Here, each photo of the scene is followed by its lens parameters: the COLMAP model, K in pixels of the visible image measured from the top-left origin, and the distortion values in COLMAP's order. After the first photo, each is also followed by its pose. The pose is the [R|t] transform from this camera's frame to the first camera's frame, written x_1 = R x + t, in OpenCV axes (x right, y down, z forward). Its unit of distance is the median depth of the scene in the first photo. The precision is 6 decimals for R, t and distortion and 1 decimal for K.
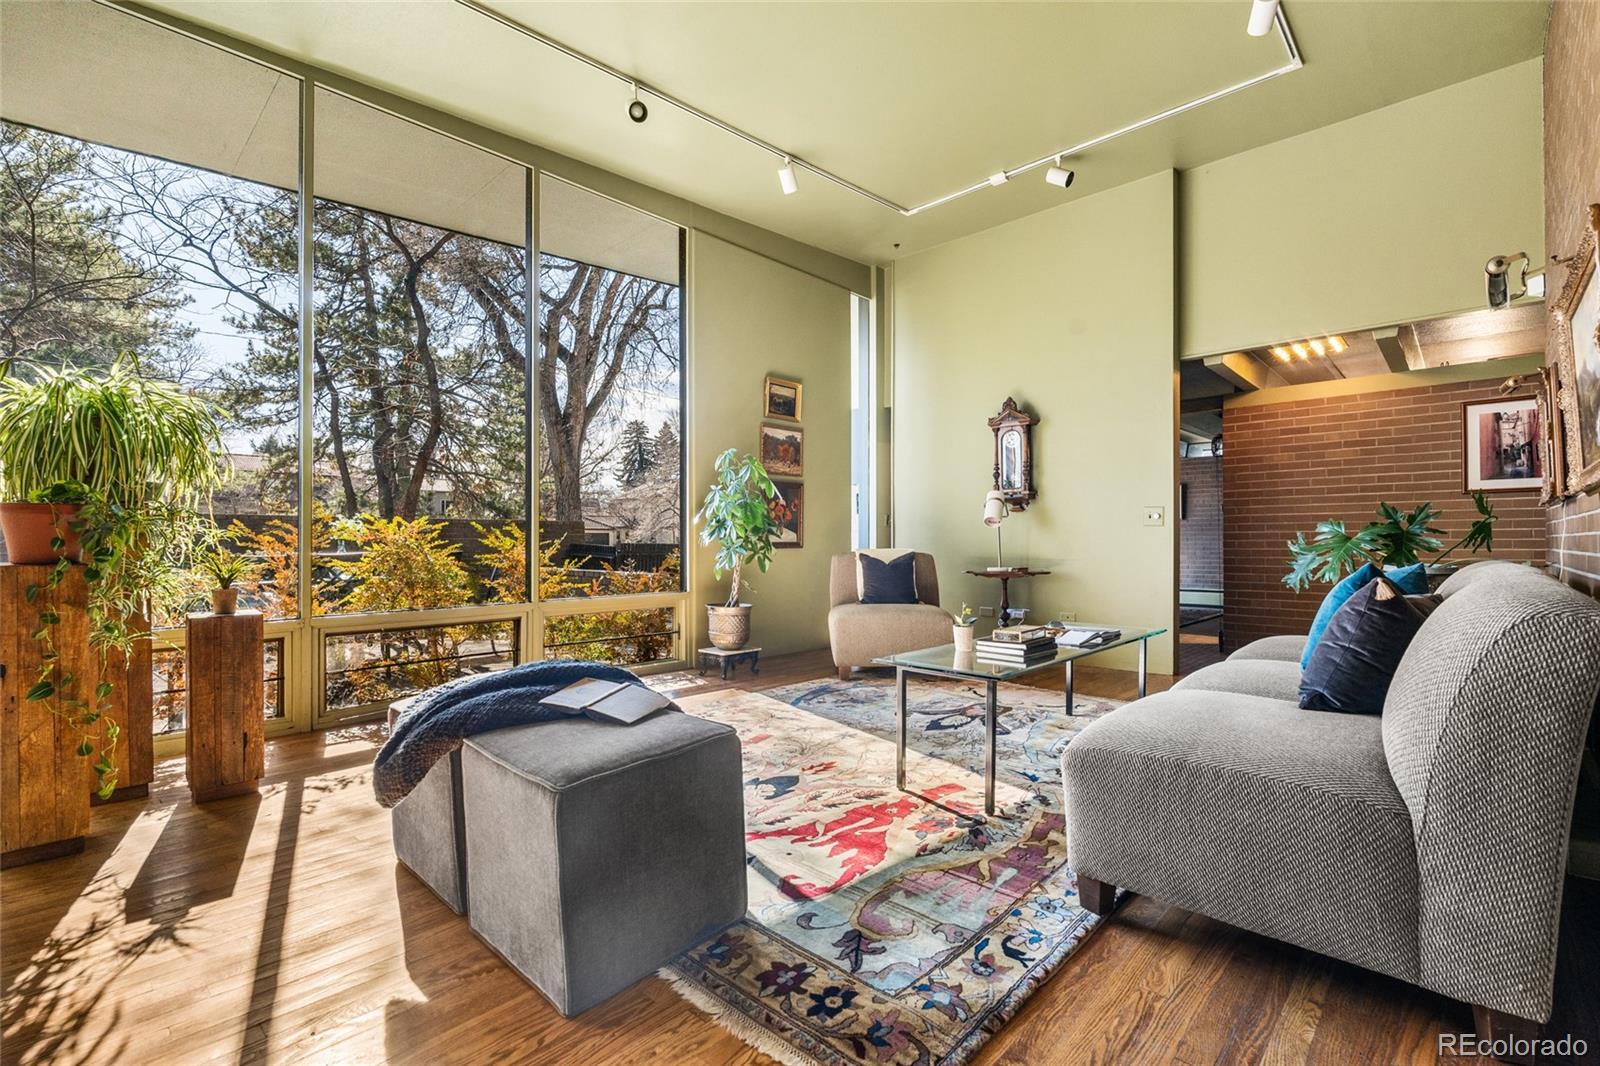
lens RADIAL K [[713.3, 0, 798.3], [0, 713.3, 537.1], [0, 0, 1]] dist [-0.005435, 0.001559]
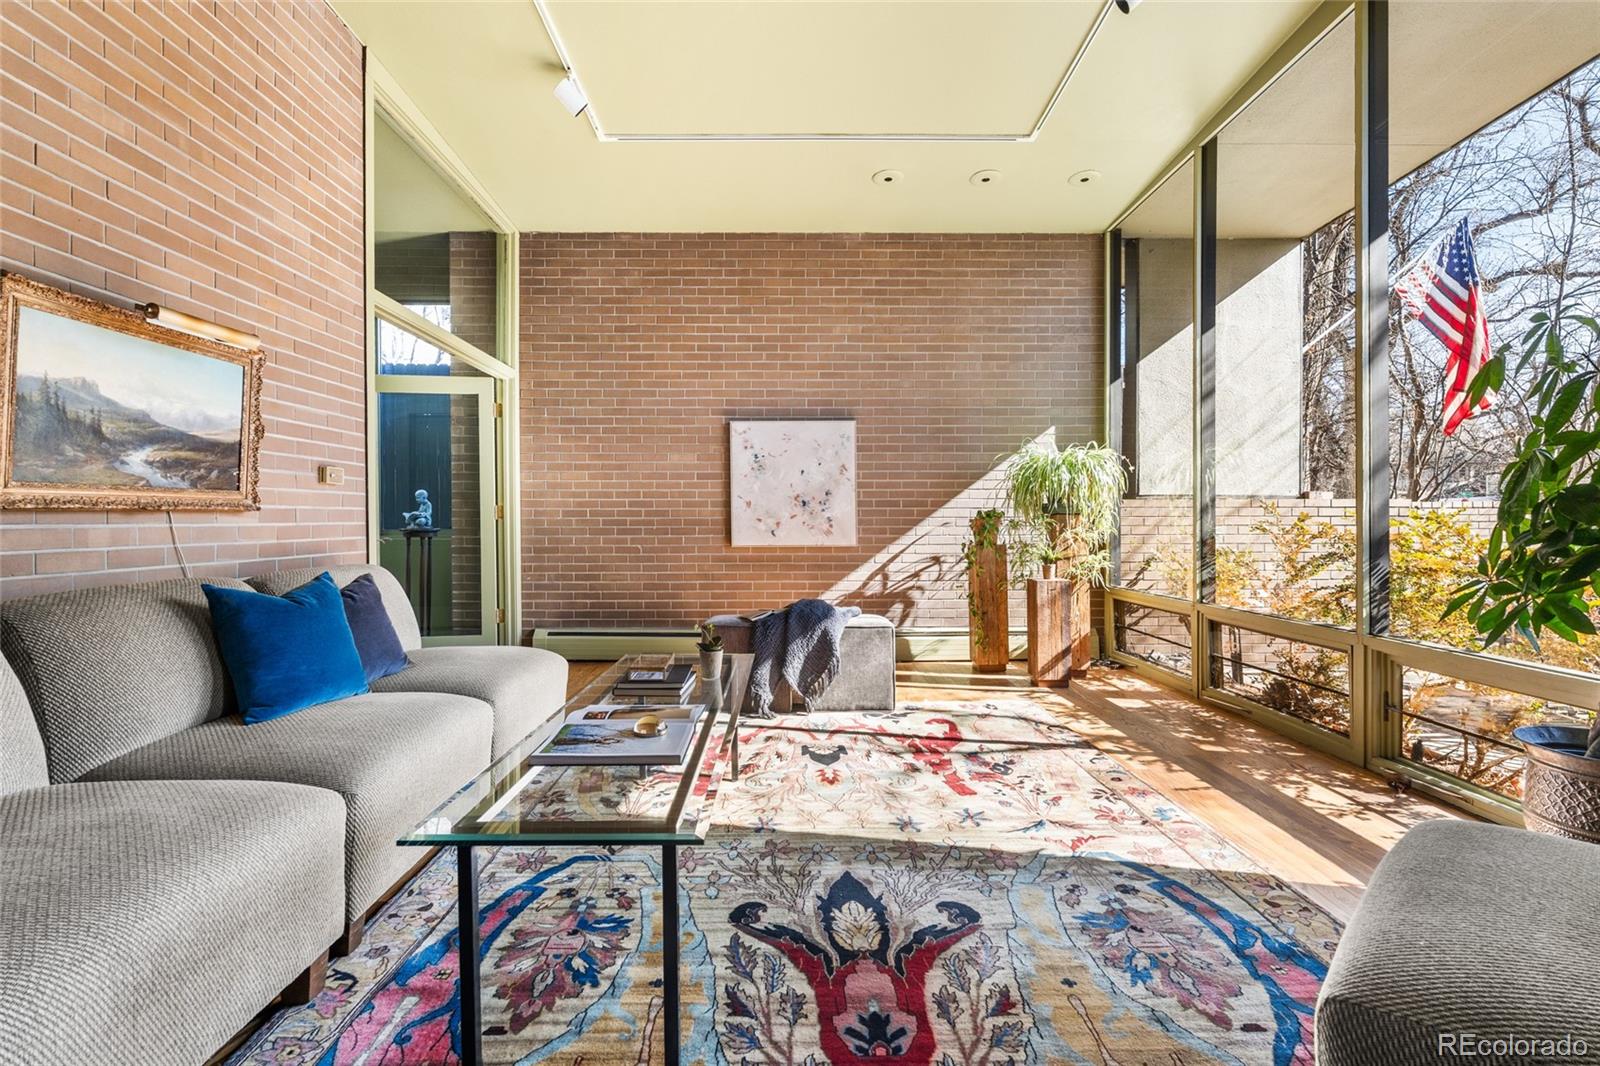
lens RADIAL K [[713.3, 0, 799.7], [0, 713.3, 525.2], [0, 0, 1]] dist [-0.005435, 0.001559]
pose [[-0.717897, 0.013403, -0.696020, 0.628407], [0.012805, 0.999900, 0.006047, -0.028117], [0.696031, -0.004571, -0.717997, 1.416211]]
